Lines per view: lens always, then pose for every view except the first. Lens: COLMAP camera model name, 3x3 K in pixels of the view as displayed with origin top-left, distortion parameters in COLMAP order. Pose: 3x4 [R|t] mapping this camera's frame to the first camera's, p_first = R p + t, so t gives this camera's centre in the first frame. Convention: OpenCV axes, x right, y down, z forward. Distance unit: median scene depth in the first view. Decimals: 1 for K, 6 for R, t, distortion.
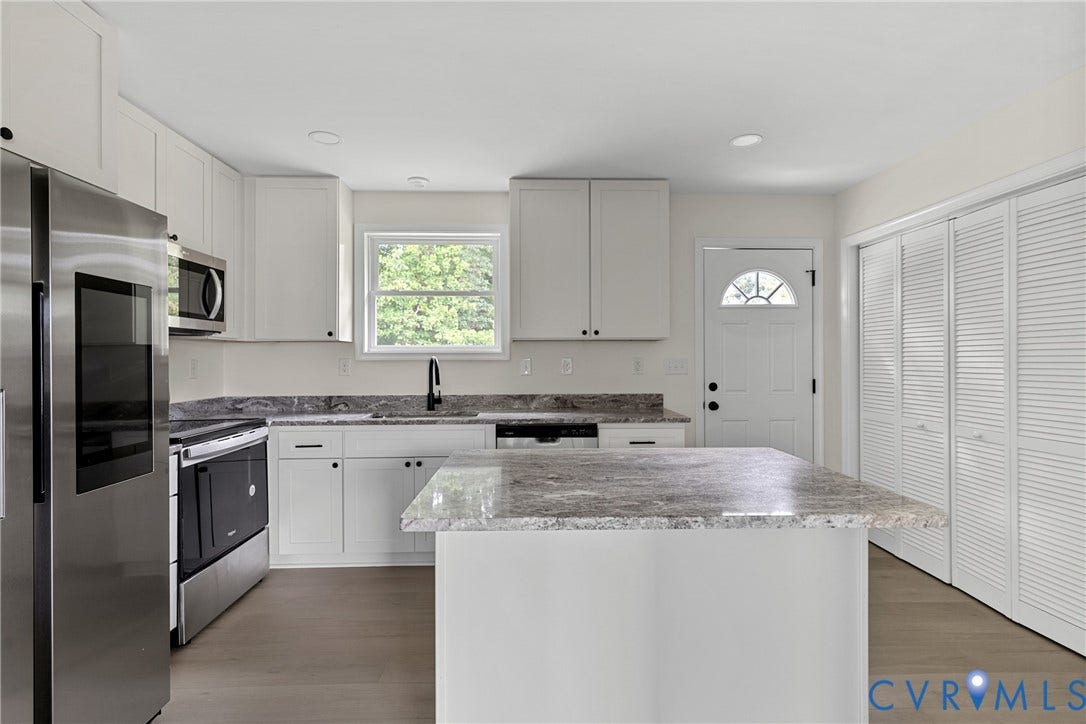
lens RADIAL K [[517.0, 0, 543.0], [0, 517.0, 362.0], [0, 0, 1]] dist [-0.000222, 0.000060]
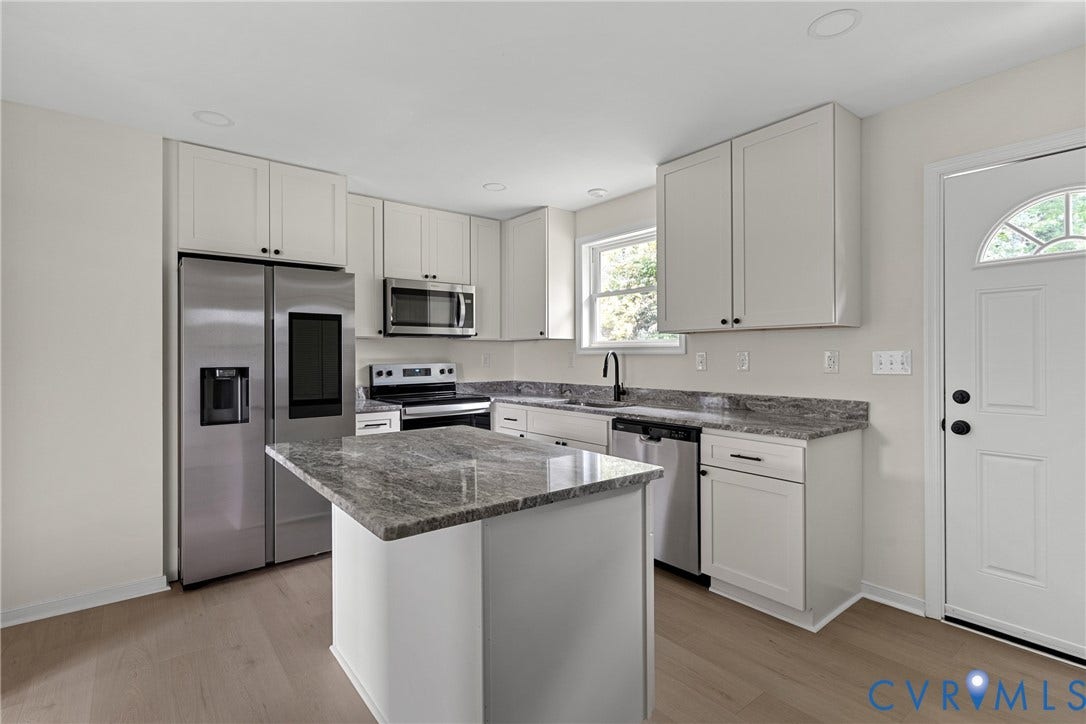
lens RADIAL K [[517.0, 0, 543.0], [0, 517.0, 362.0], [0, 0, 1]] dist [-0.000222, 0.000060]
pose [[0.591728, 0.011121, -0.806061, 0.557783], [-0.001662, 0.999920, 0.012576, -0.000715], [0.806136, -0.006102, 0.591699, 0.238610]]
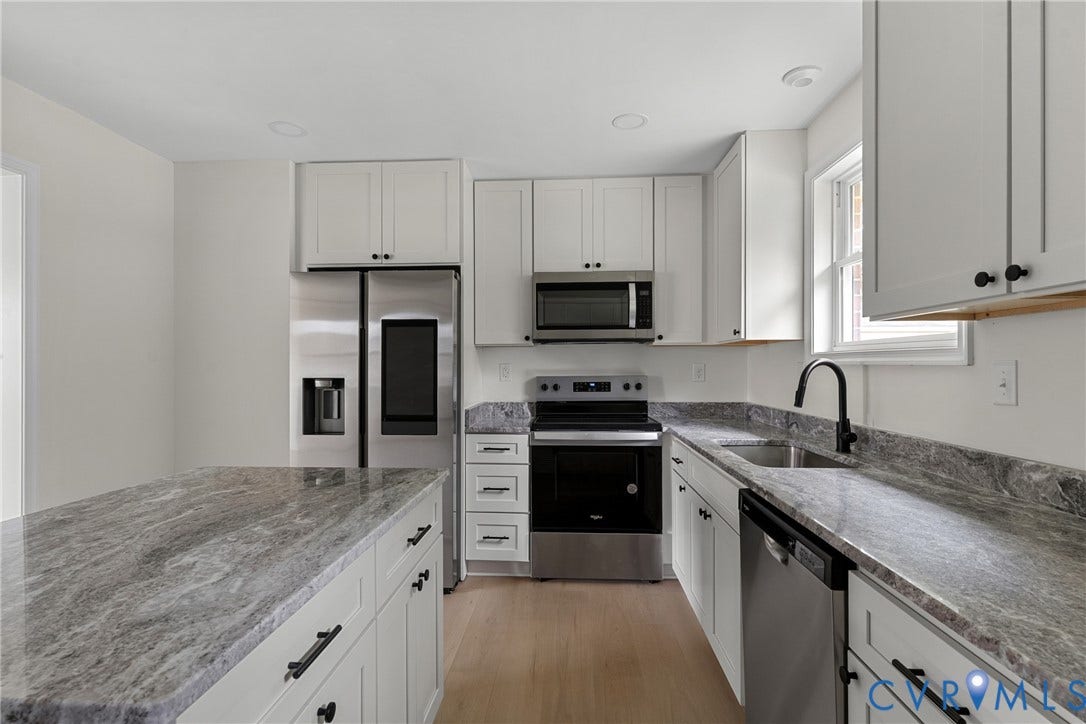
lens RADIAL K [[526.8, 0, 540.9], [0, 526.8, 371.1], [0, 0, 1]] dist [0.003227, 0.000214]
pose [[-0.096507, 0.014153, -0.995232, 0.403557], [-0.002002, 0.999894, 0.014413, -0.004696], [0.995330, 0.003384, -0.096468, 0.717270]]
